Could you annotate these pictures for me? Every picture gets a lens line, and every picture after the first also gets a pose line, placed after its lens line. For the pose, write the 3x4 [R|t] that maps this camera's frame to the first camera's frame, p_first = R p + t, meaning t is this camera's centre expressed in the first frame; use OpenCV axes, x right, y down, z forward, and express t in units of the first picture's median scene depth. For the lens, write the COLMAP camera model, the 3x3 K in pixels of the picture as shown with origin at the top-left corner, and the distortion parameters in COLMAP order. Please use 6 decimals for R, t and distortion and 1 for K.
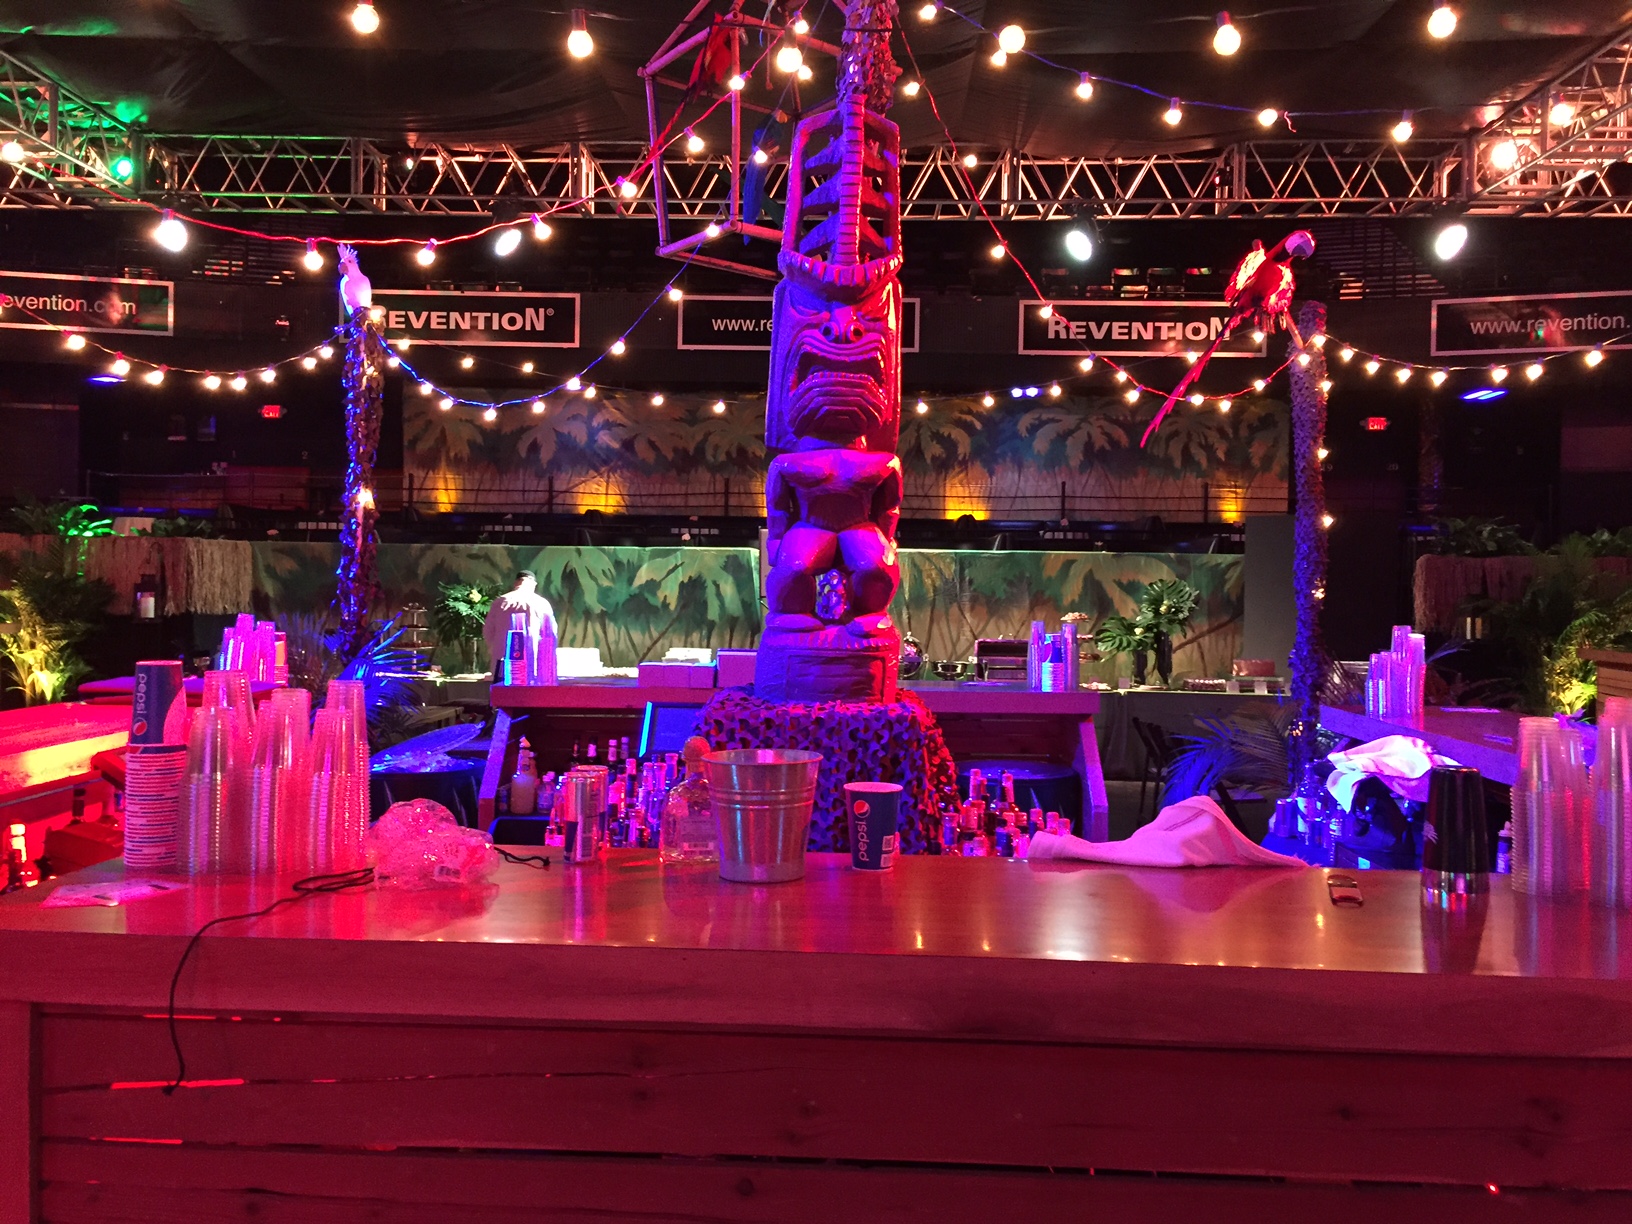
lens RADIAL K [[1392.2, 0, 812.0], [0, 1392.2, 576.1], [0, 0, 1]] dist [0.097831, -0.124892]
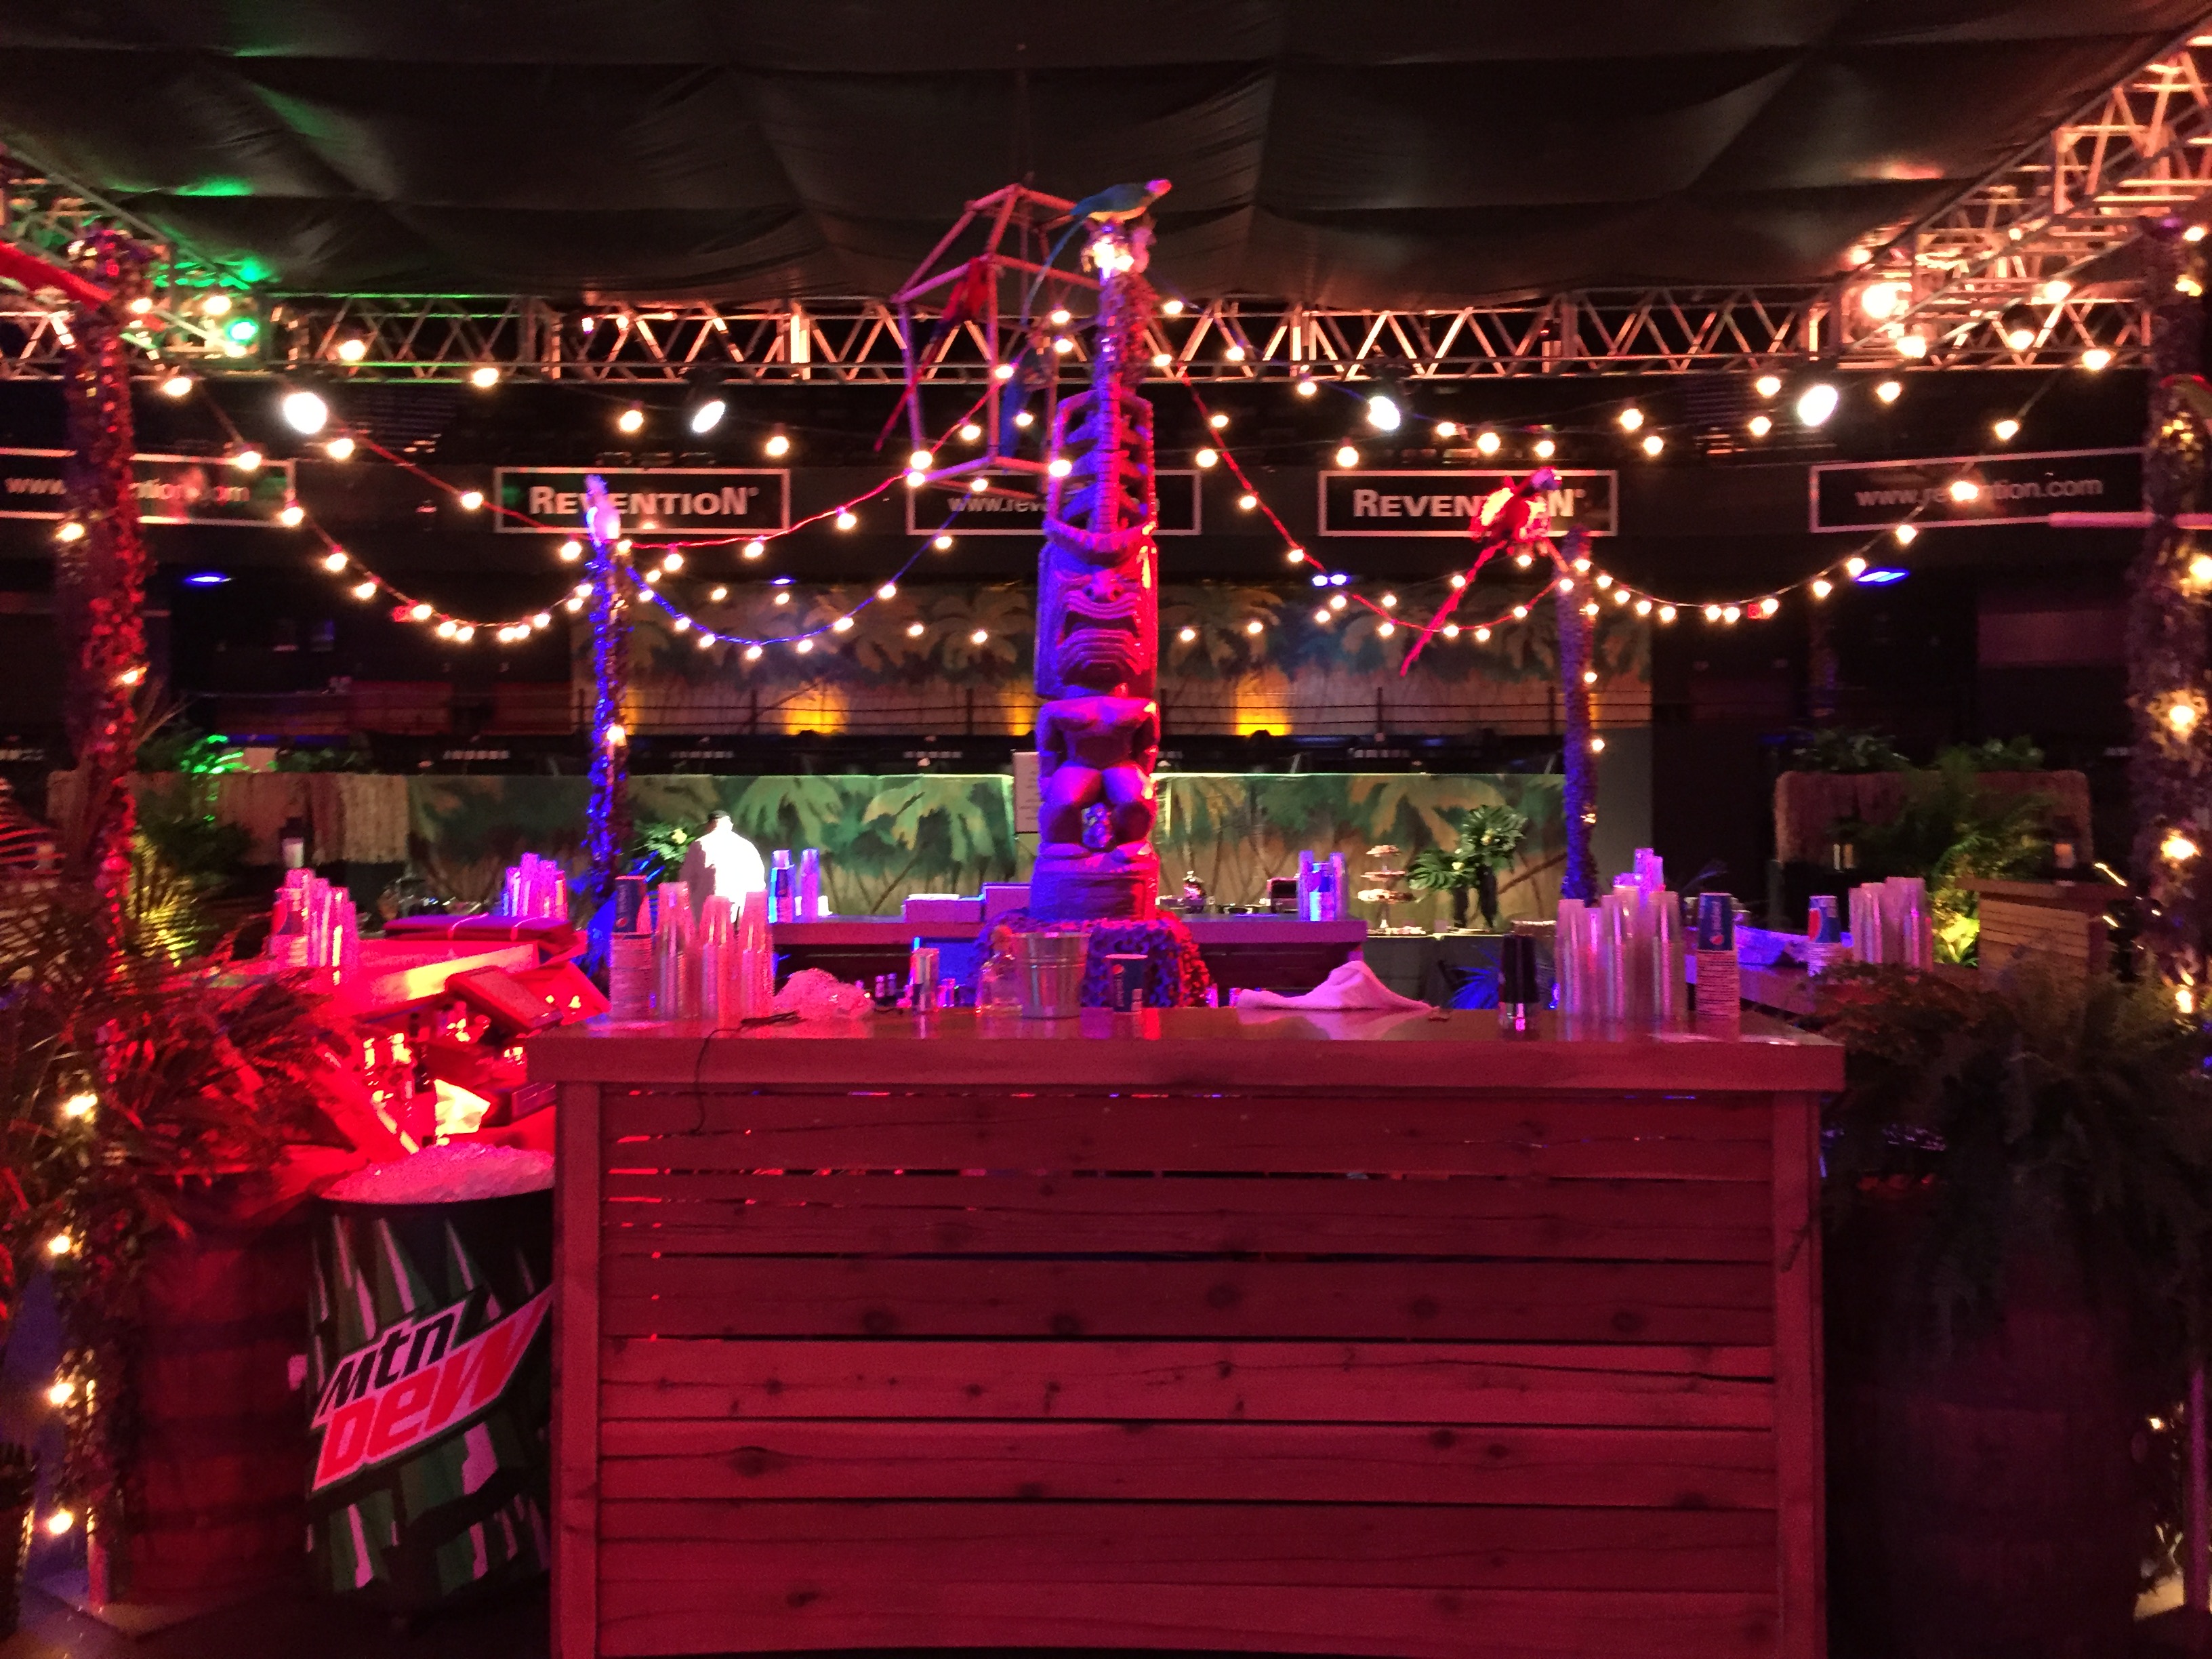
lens RADIAL K [[1872.7, 0, 1113.6], [0, 1872.7, 809.9], [0, 0, 1]] dist [0.462632, -0.000312]
pose [[0.999667, -0.014788, 0.021156, -0.001446], [0.014738, 0.999888, 0.002497, -0.000993], [-0.021191, -0.002184, 0.999773, -0.168620]]
